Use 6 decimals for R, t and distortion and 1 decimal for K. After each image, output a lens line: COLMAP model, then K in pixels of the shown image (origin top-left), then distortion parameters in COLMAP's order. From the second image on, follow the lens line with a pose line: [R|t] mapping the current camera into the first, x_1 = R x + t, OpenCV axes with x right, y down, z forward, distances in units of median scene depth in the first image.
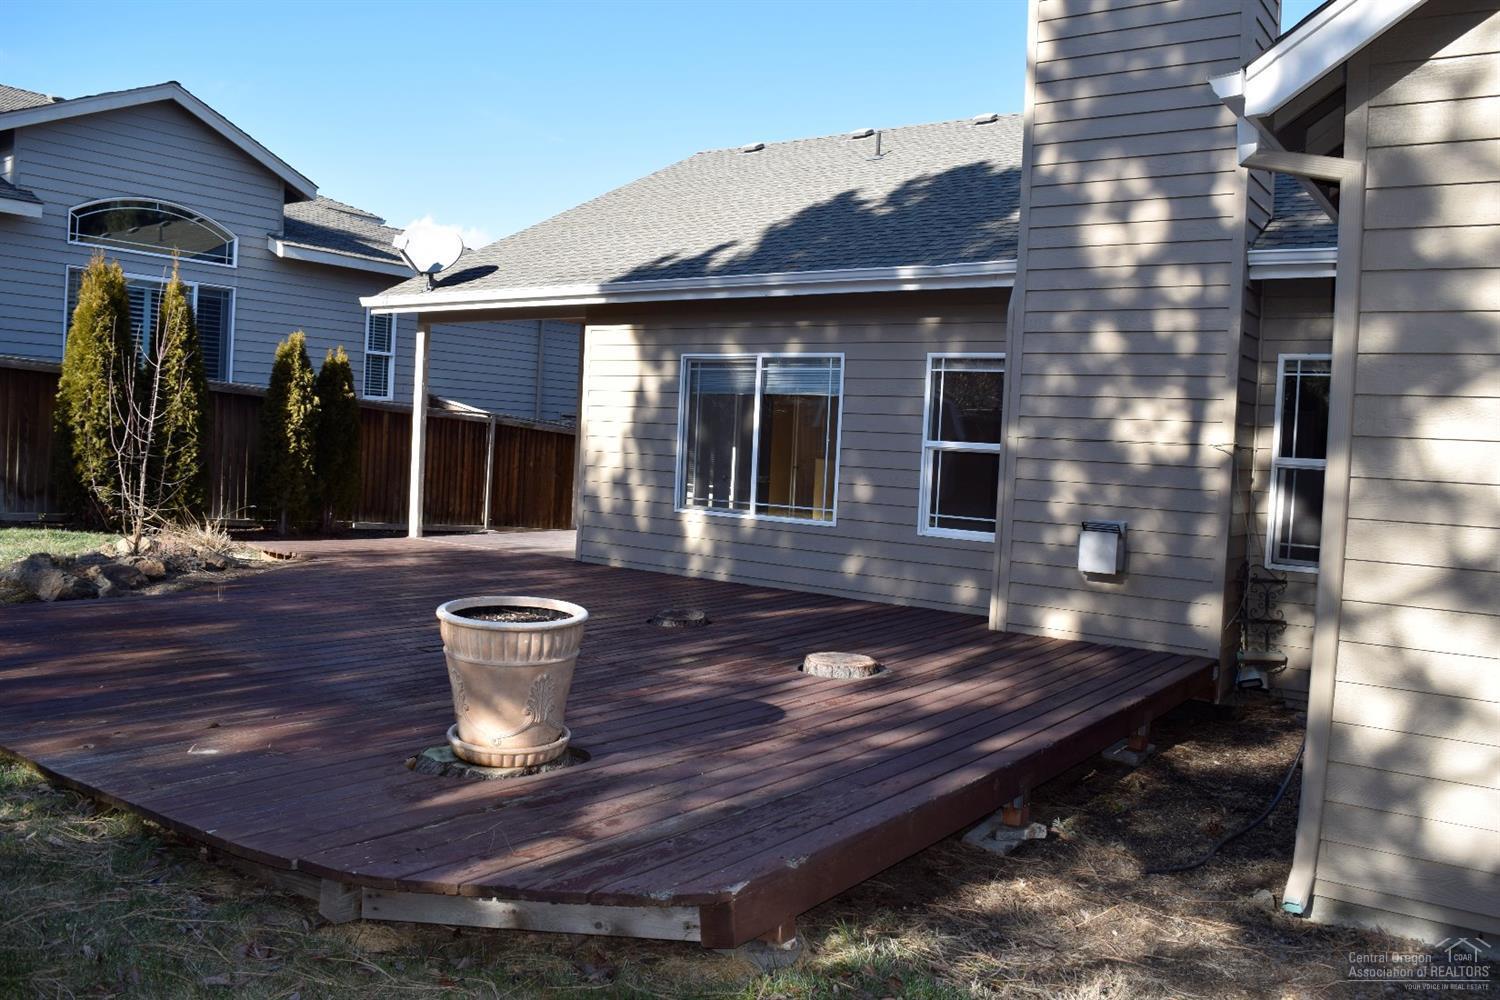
lens RADIAL K [[1172.0, 0, 754.8], [0, 1172.0, 498.3], [0, 0, 1]] dist [-0.092425, 0.009983]
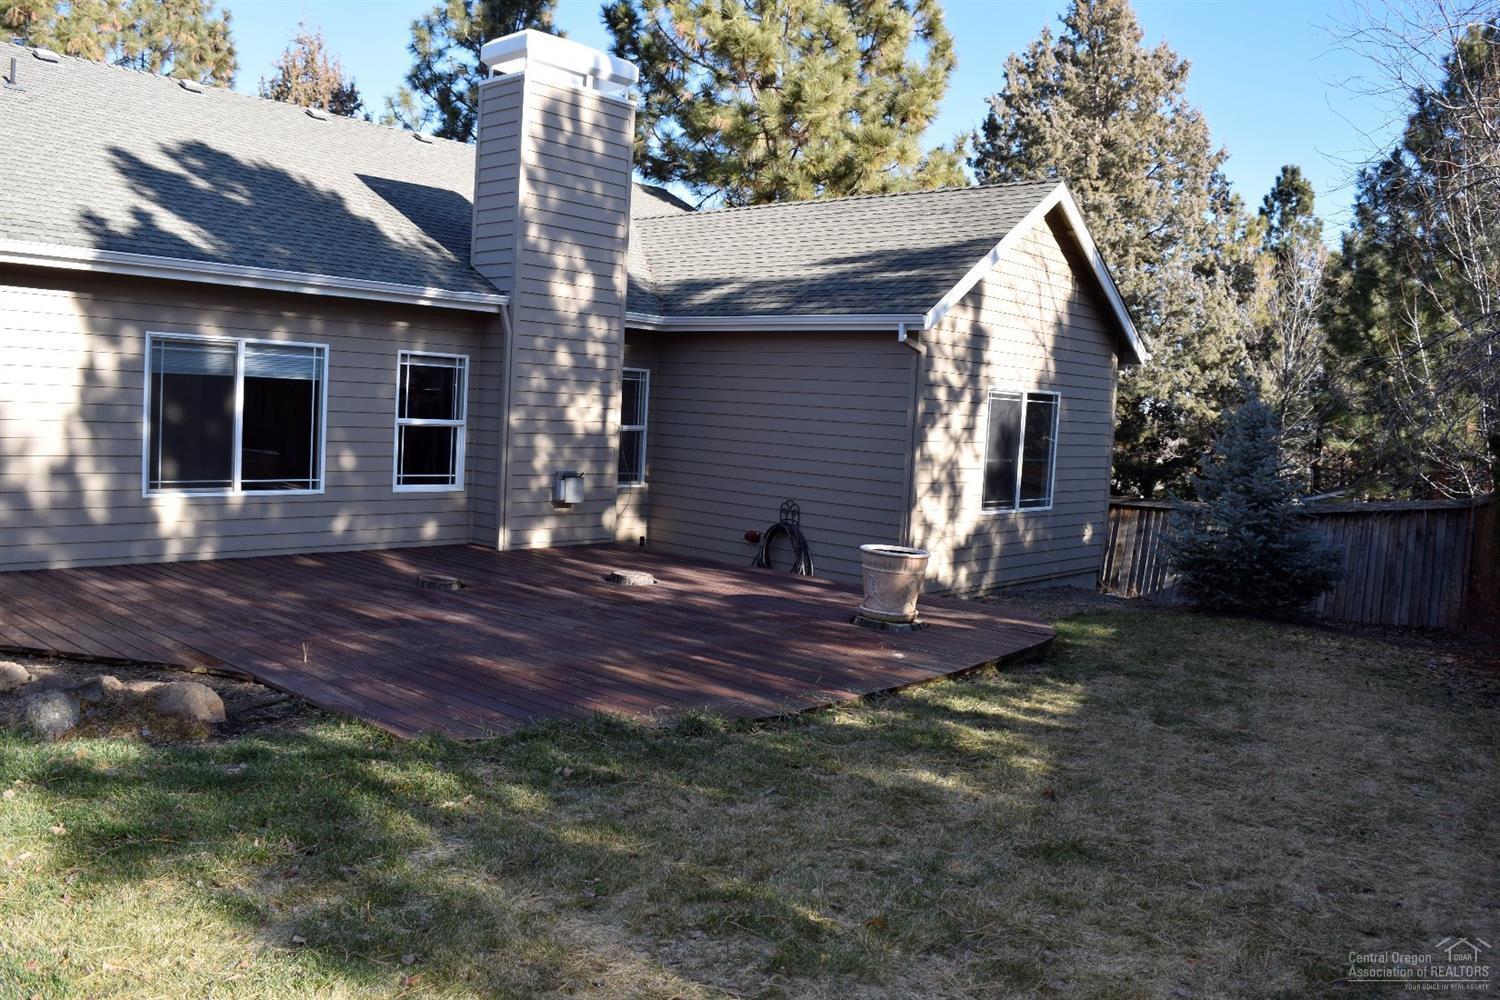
lens RADIAL K [[1172.0, 0, 754.1], [0, 1172.0, 501.4], [0, 0, 1]] dist [-0.092425, 0.009983]
pose [[0.108619, -0.122511, 0.986506, -1.076101], [-0.001374, 0.992357, 0.123389, -0.116461], [-0.994083, -0.014758, 0.107620, 0.474697]]
